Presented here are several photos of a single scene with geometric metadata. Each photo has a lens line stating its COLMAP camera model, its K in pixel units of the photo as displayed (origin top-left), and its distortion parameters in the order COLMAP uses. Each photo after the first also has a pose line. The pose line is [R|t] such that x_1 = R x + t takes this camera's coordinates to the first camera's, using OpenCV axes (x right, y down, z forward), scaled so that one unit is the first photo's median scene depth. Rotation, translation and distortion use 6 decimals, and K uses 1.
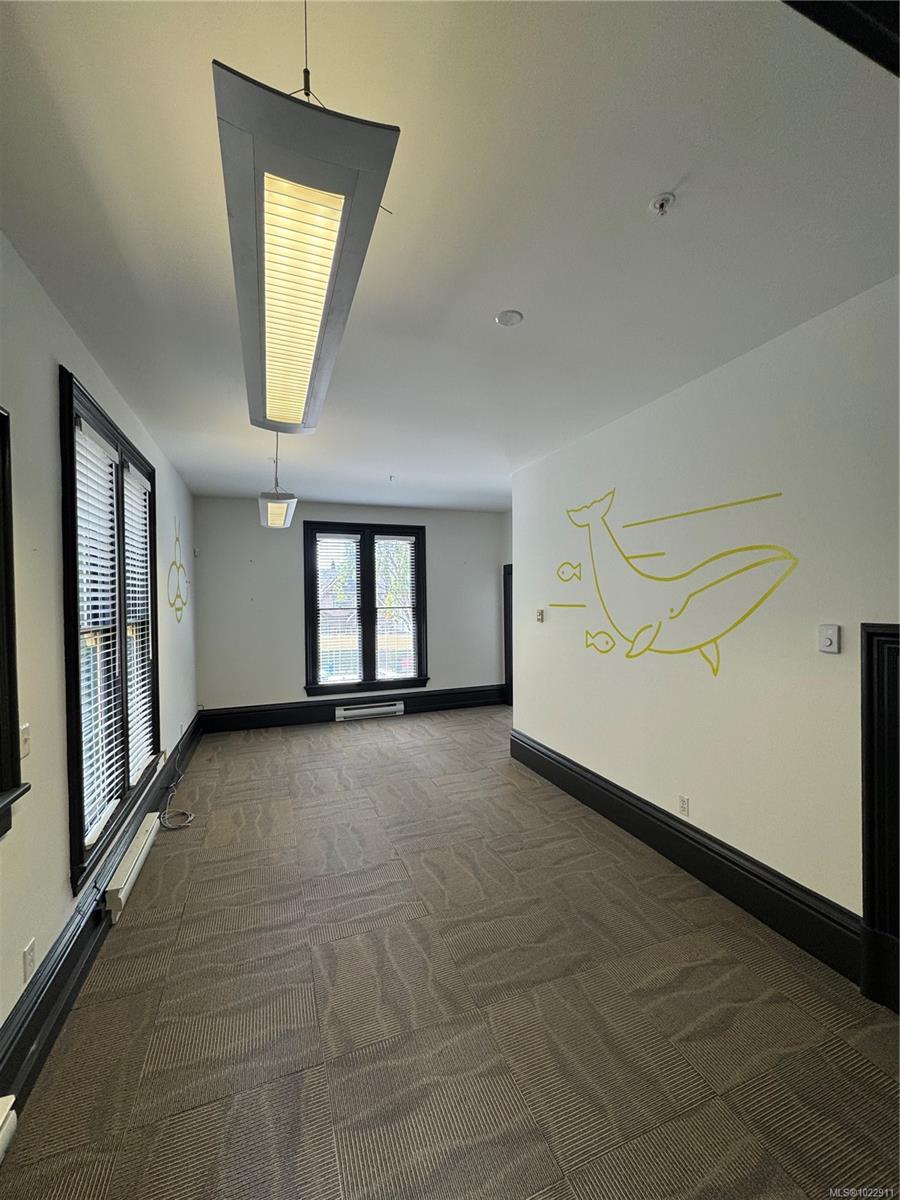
lens RADIAL K [[477.2, 0, 453.6], [0, 477.2, 600.5], [0, 0, 1]] dist [-0.000634, -0.000027]
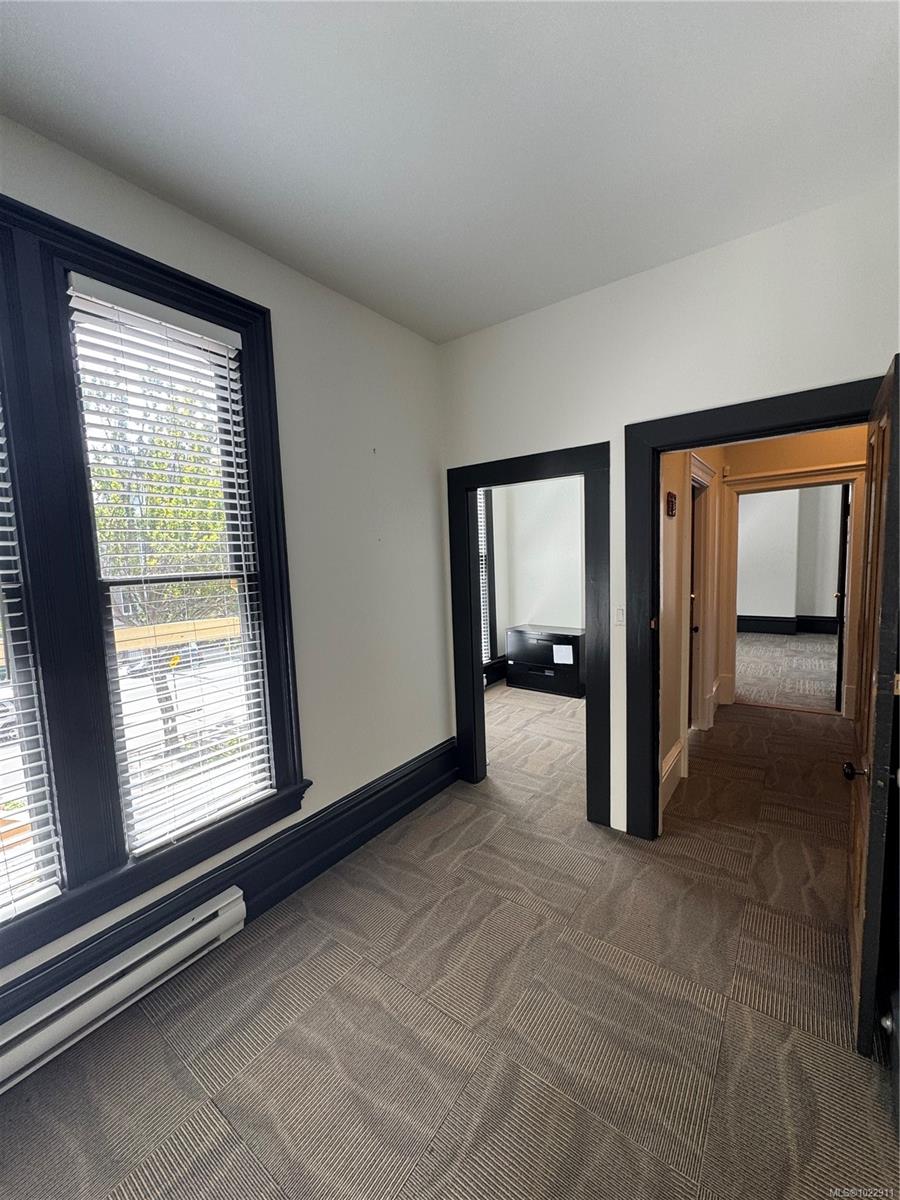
lens RADIAL K [[477.2, 0, 453.6], [0, 477.2, 600.5], [0, 0, 1]] dist [-0.000634, -0.000027]
pose [[0.843651, -0.068930, 0.532449, -0.137255], [0.026652, 0.995878, 0.086694, 0.007856], [-0.536230, -0.058948, 0.842011, 0.671320]]
